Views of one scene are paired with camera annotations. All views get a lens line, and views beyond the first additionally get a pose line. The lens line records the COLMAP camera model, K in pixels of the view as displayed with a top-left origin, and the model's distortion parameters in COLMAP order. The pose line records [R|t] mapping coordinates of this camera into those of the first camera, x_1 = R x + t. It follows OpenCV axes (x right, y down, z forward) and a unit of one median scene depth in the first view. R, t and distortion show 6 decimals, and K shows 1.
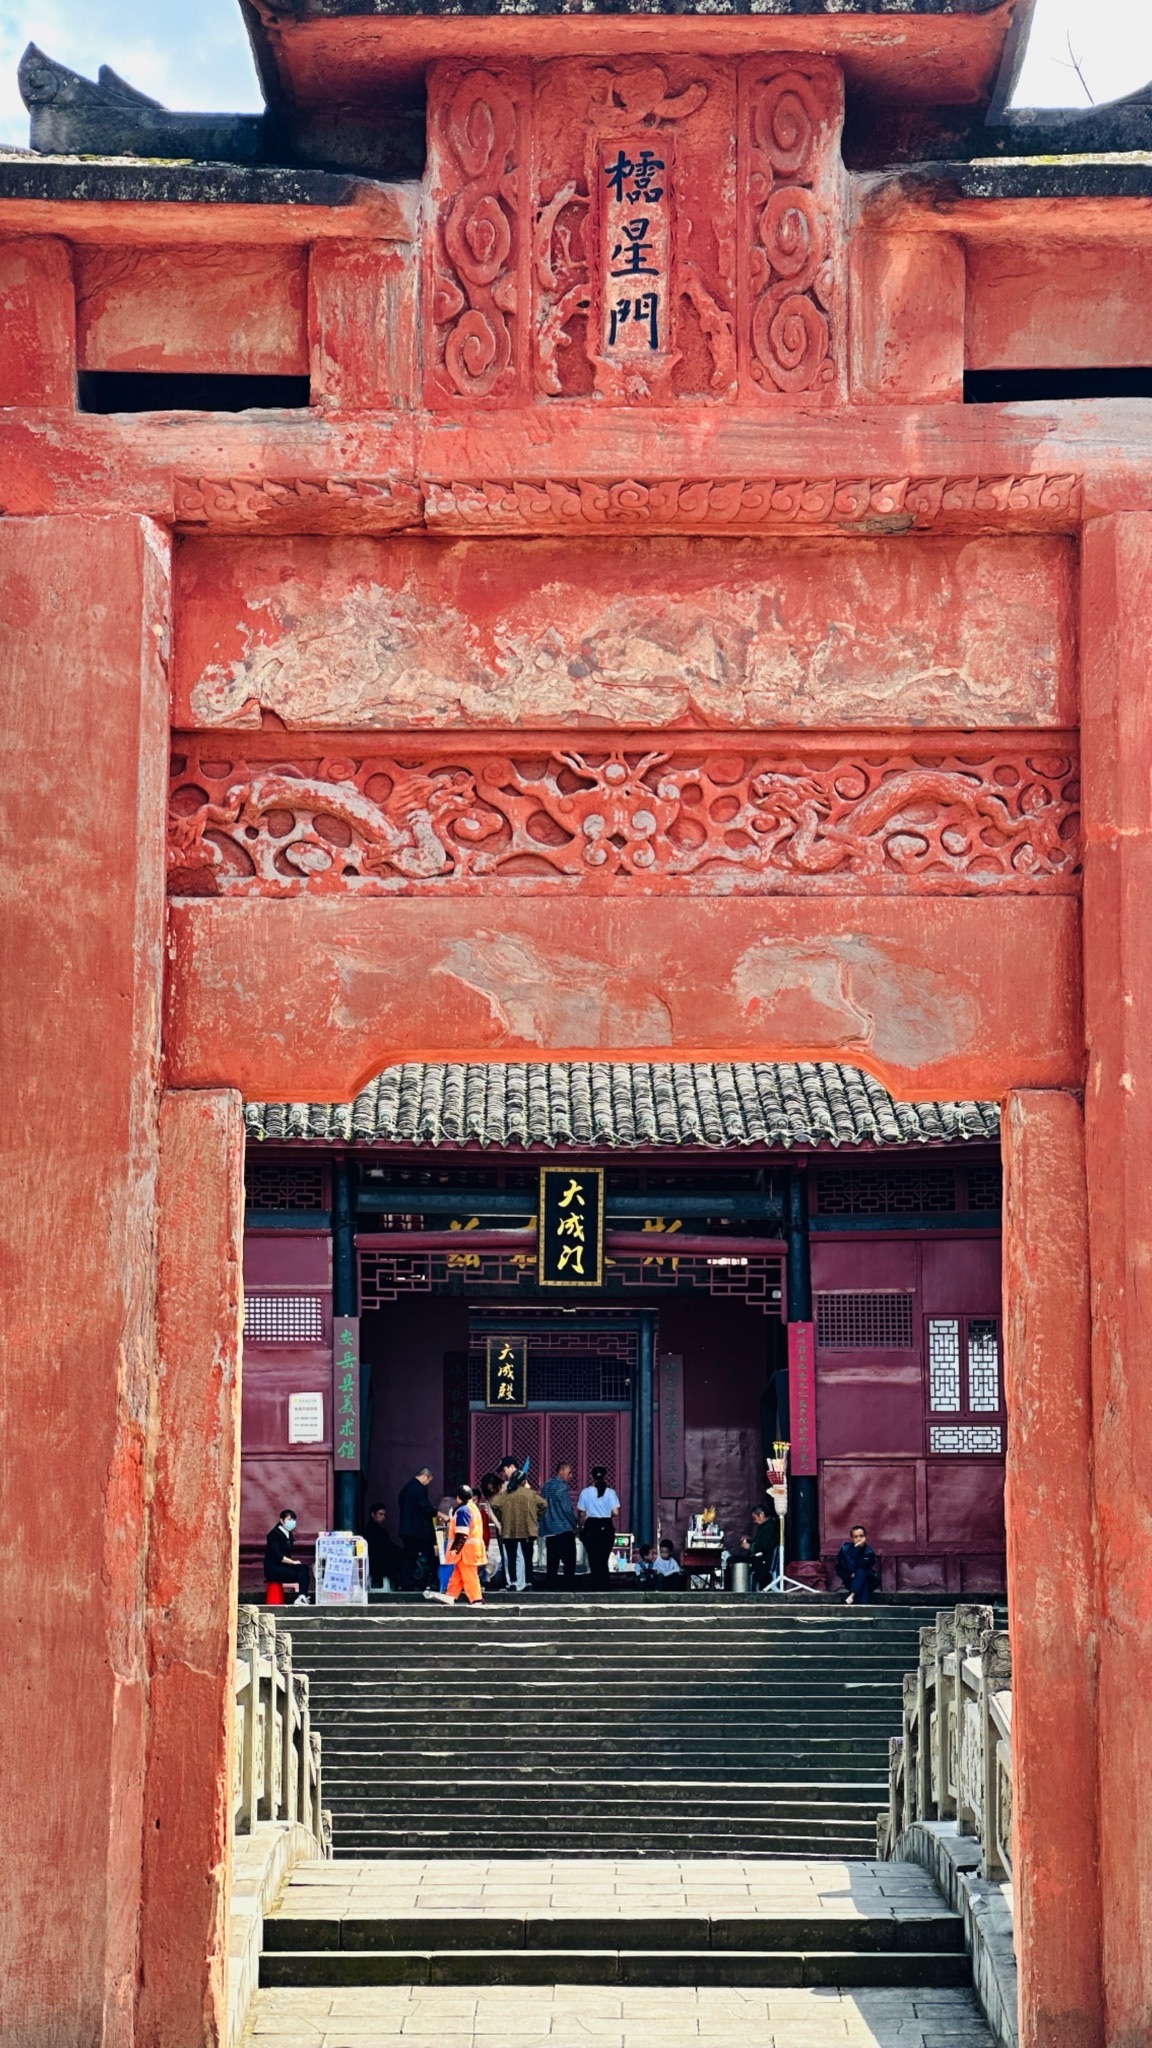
lens RADIAL K [[4825.5, 0, 576.0], [0, 4825.5, 1024.0], [0, 0, 1]] dist [0.014670, 6.181562]
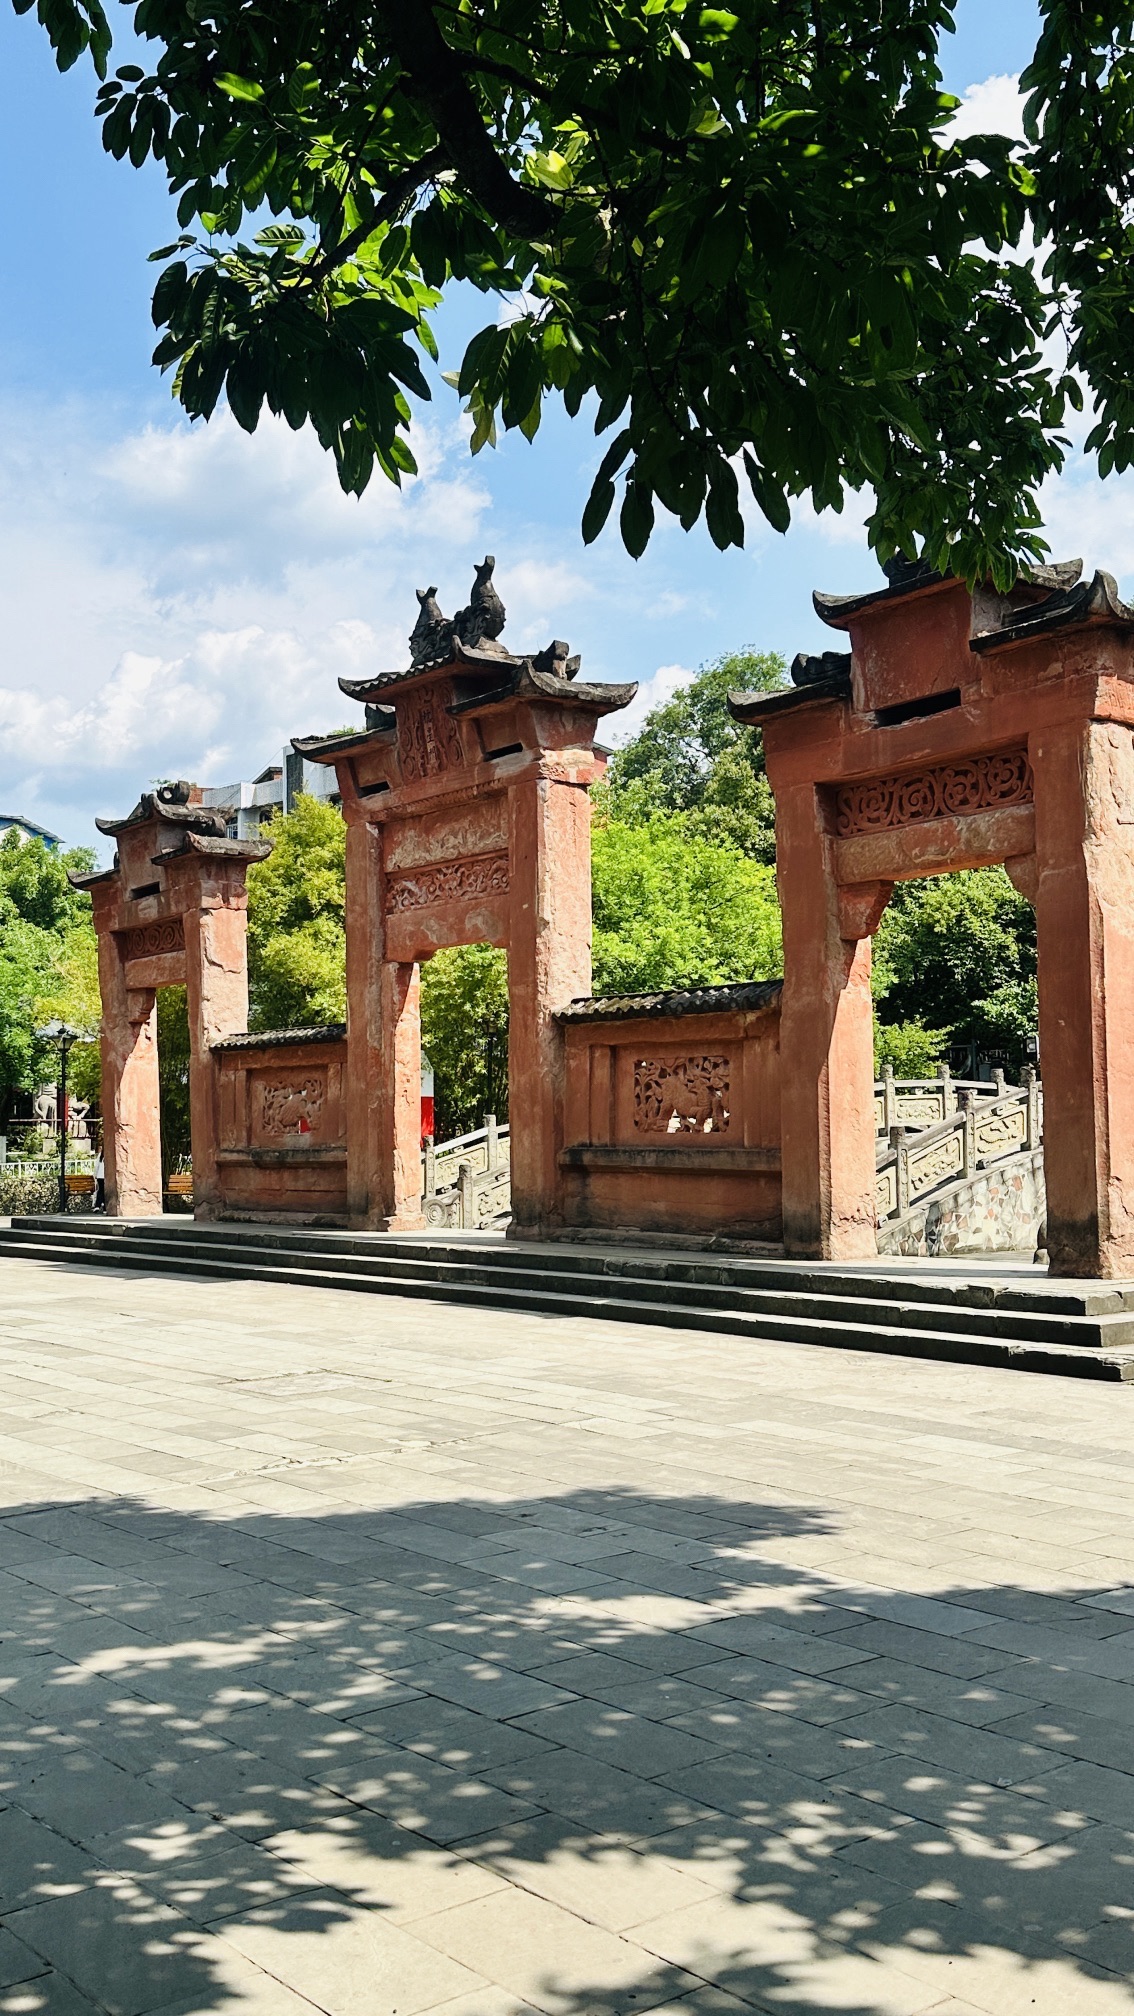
lens RADIAL K [[1811.9, 0, 567.0], [0, 1811.9, 1008.0], [0, 0, 1]] dist [0.002565, 0.000304]
pose [[0.638293, -0.061636, -0.767322, 0.308391], [0.138577, 0.989705, 0.035774, 0.004510], [0.757218, -0.129168, 0.640263, 0.034456]]
